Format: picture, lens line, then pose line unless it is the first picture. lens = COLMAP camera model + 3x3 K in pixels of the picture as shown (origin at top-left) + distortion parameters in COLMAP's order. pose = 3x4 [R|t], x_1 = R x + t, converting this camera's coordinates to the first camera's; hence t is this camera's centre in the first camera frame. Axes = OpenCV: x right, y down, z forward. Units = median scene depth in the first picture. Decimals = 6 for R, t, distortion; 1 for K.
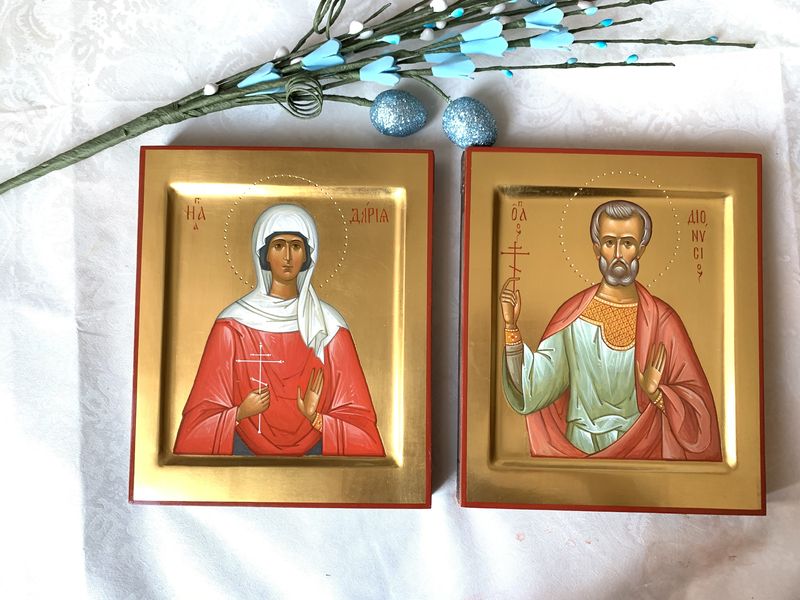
lens RADIAL K [[595.2, 0, 405.5], [0, 595.2, 294.3], [0, 0, 1]] dist [0.049841, -0.021766]
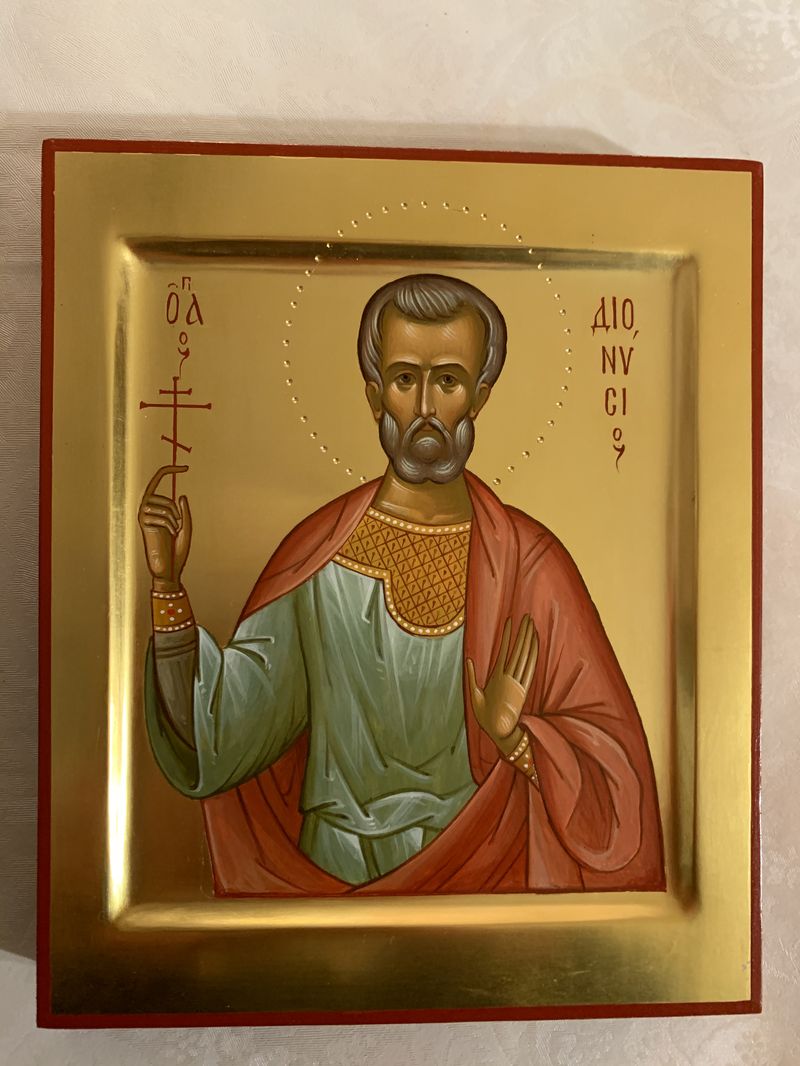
lens RADIAL K [[793.1, 0, 395.4], [0, 793.1, 531.5], [0, 0, 1]] dist [0.049841, -0.021766]
pose [[0.904015, -0.005282, 0.427469, 0.088756], [0.004379, 0.999986, 0.003097, 0.016304], [-0.427479, -0.000928, 0.904025, 0.455230]]
